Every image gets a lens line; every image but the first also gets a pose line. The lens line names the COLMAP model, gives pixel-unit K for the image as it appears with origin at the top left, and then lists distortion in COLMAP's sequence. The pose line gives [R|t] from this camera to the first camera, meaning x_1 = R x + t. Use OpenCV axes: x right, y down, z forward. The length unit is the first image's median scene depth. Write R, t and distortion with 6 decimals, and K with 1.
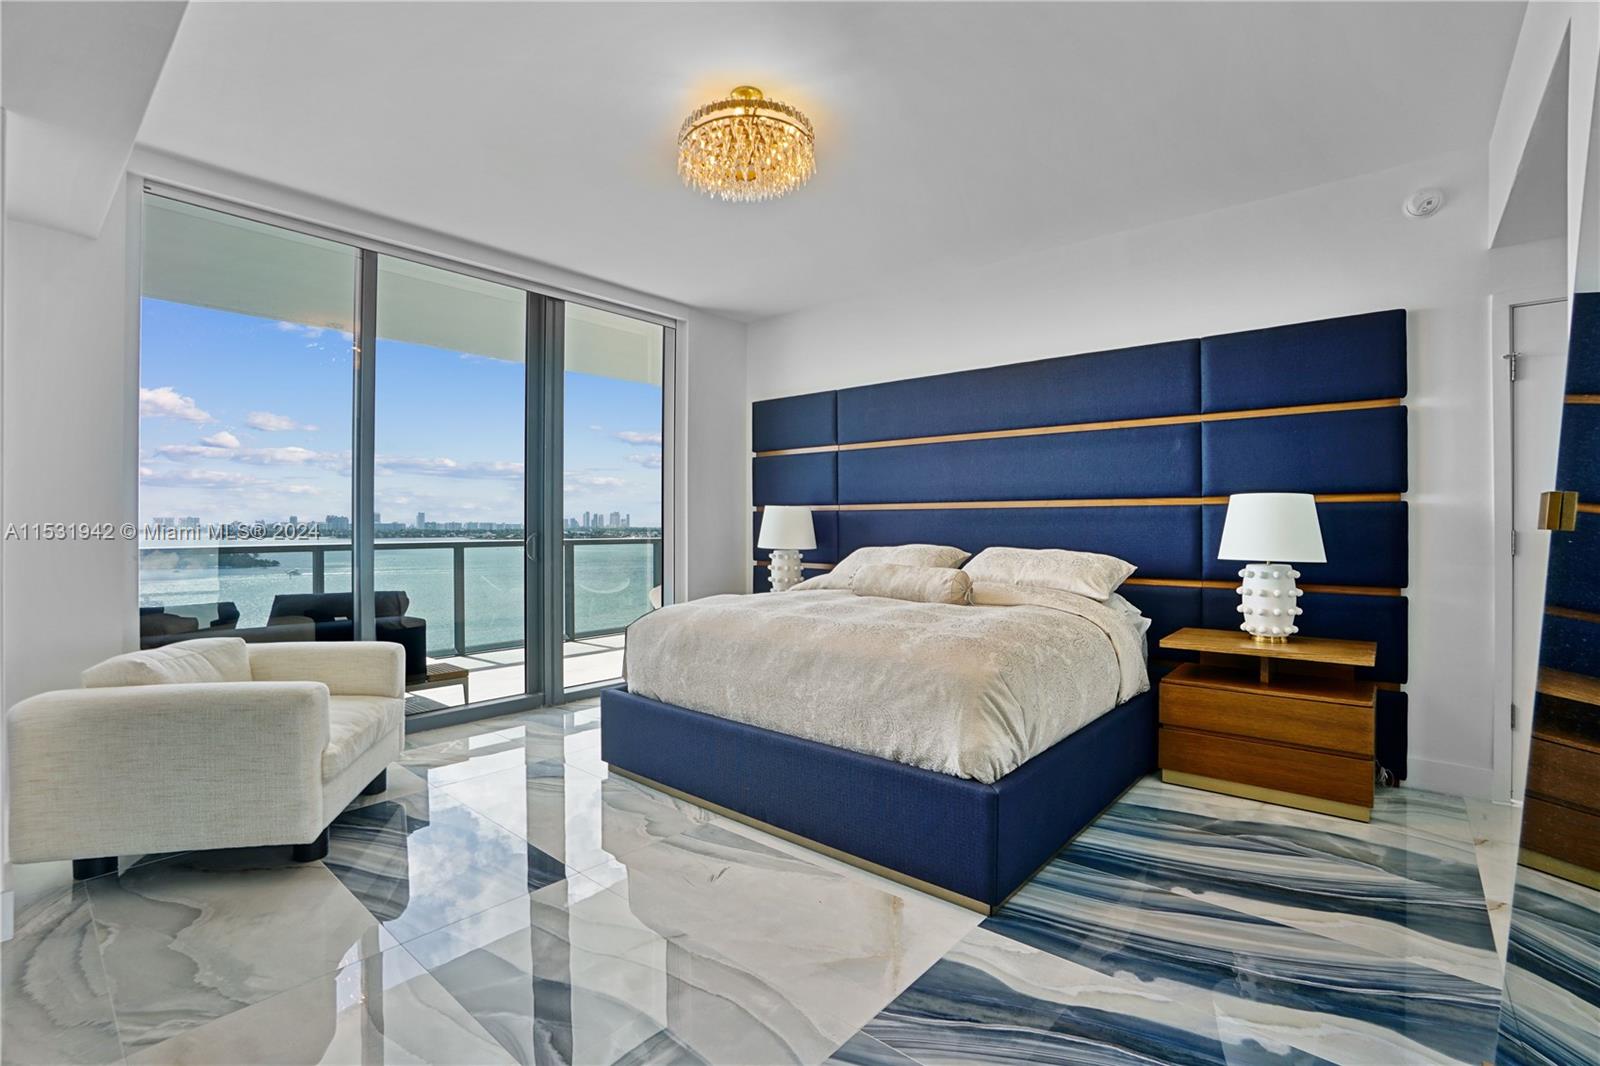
lens RADIAL K [[717.0, 0, 800.0], [0, 717.0, 533.0], [0, 0, 1]] dist [-0.053934, 0.000068]
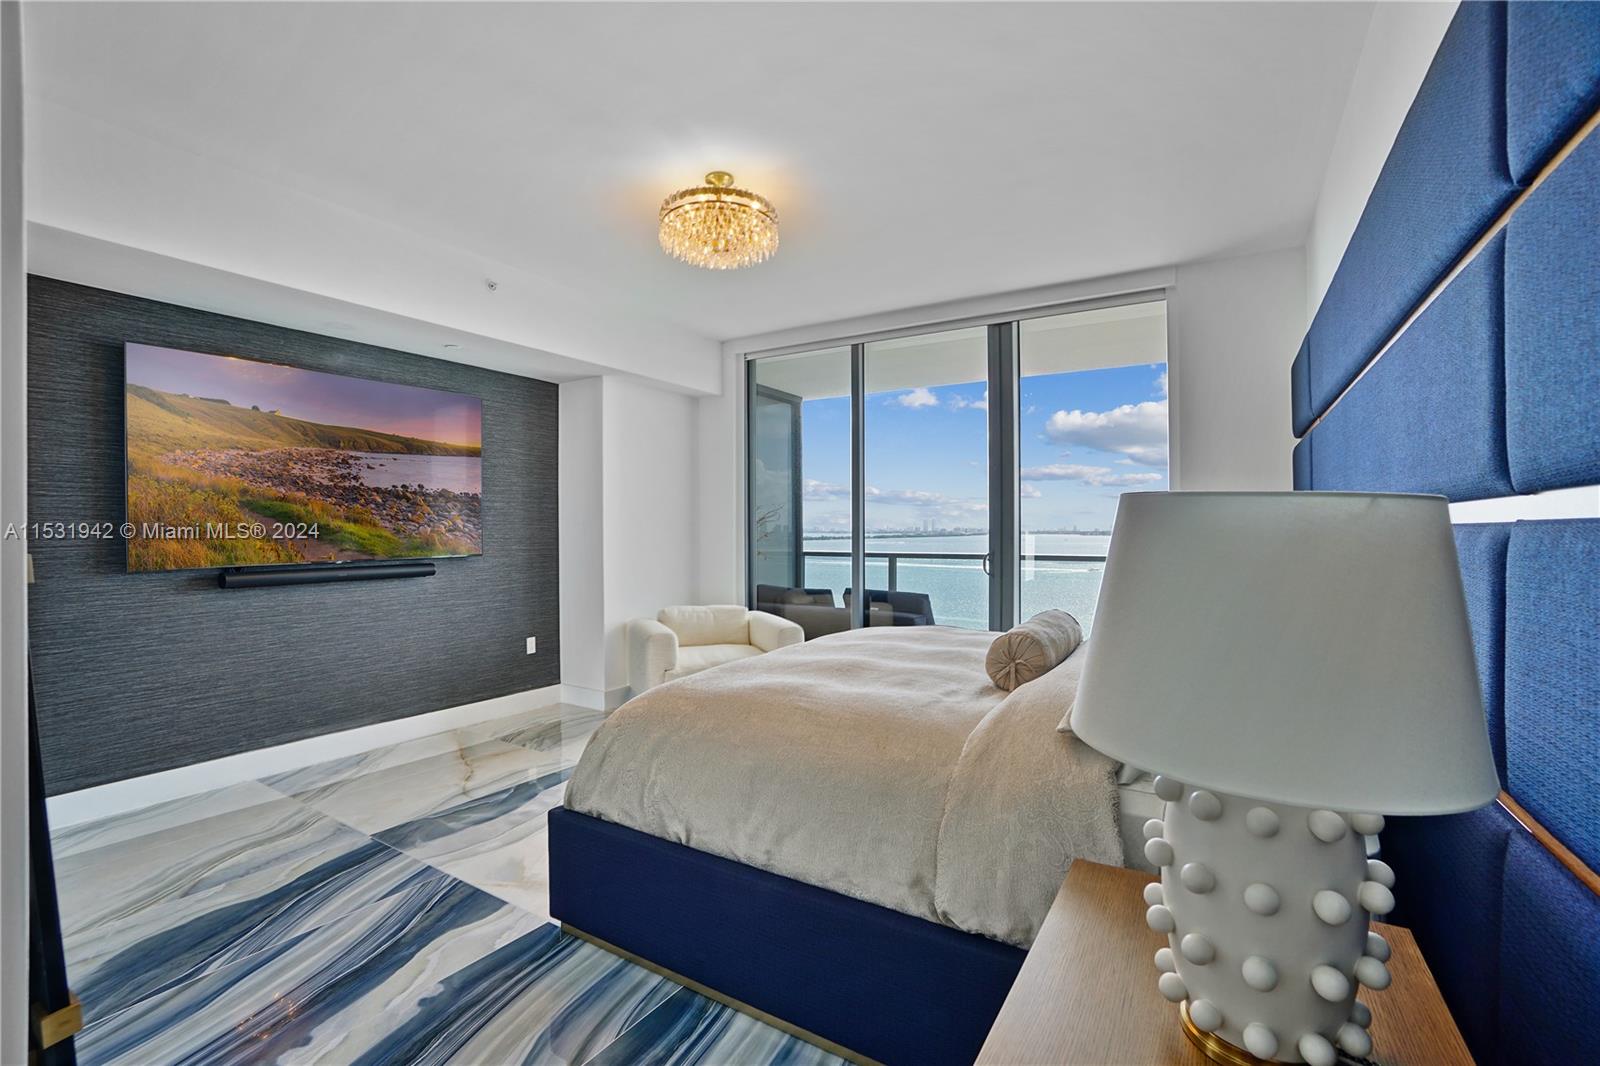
lens RADIAL K [[717.0, 0, 800.0], [0, 717.0, 533.0], [0, 0, 1]] dist [-0.053934, 0.000068]
pose [[0.147690, 0.000825, -0.989033, 0.761978], [-0.002092, 0.999998, 0.000522, -0.031485], [0.989032, 0.001992, 0.147691, 0.664919]]
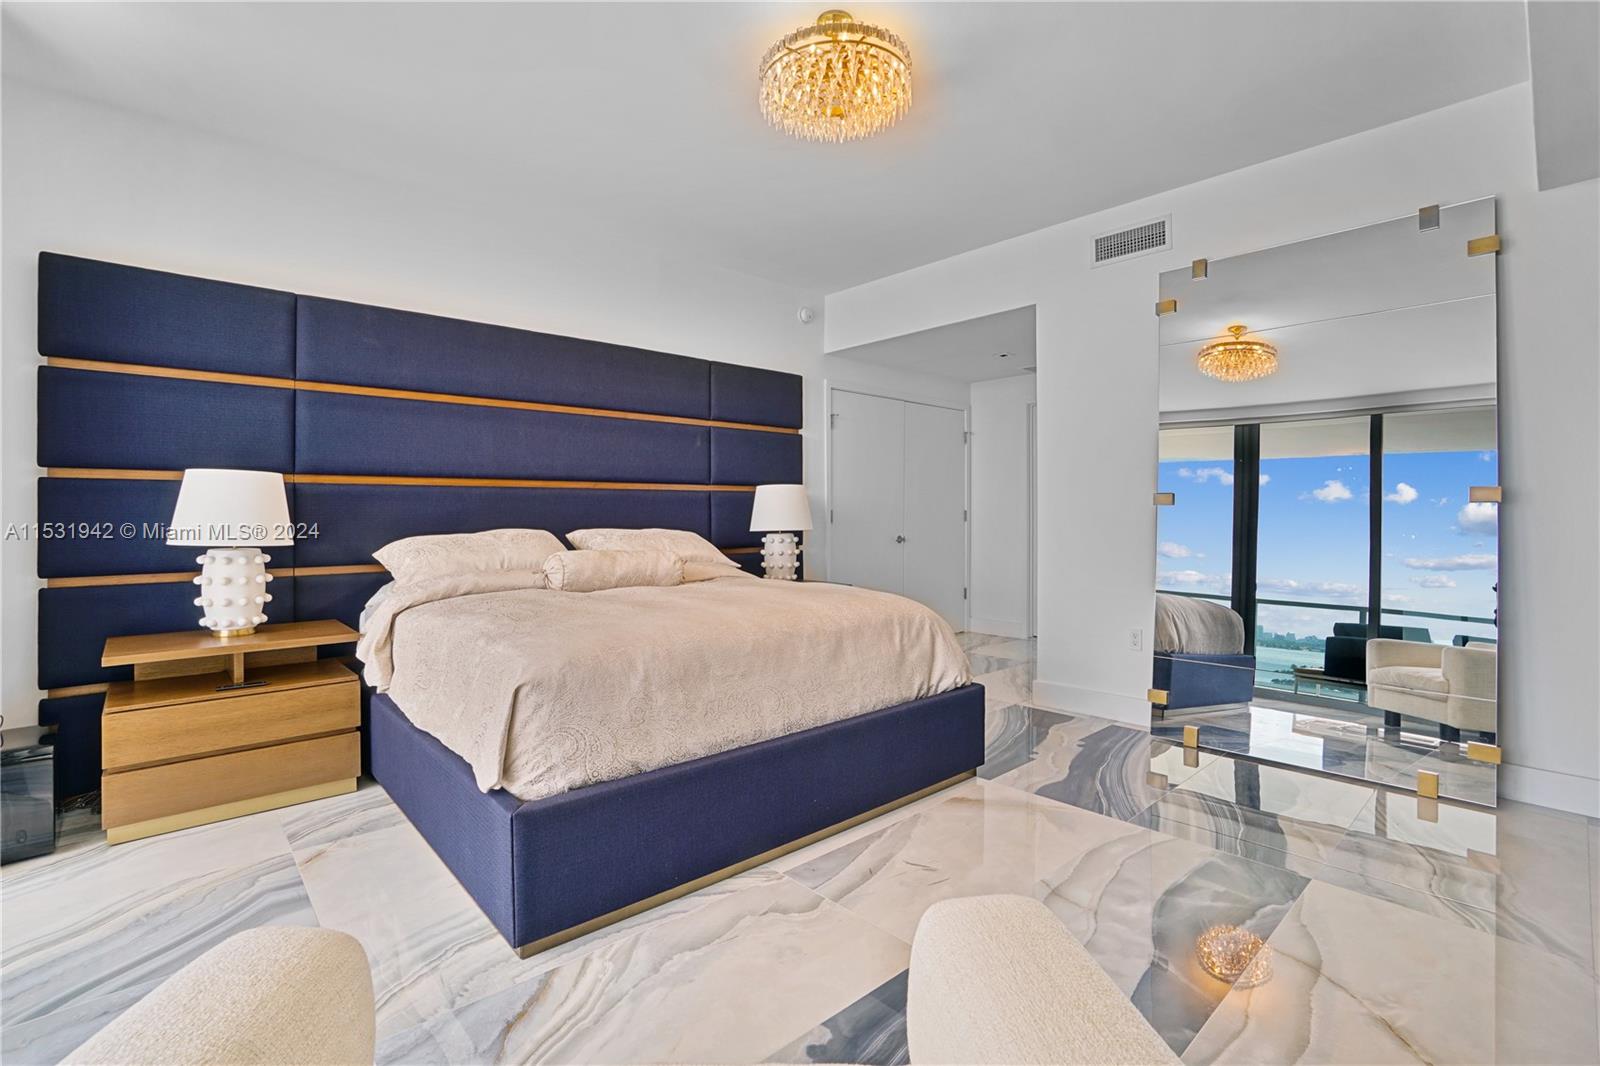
lens RADIAL K [[748.0, 0, 800.5], [0, 748.0, 473.4], [0, 0, 1]] dist [-0.010056, -0.000032]
pose [[0.117015, 0.045520, 0.992086, -0.737373], [0.008628, 0.998865, -0.046849, -0.005456], [-0.993093, 0.014042, 0.116490, 0.650192]]
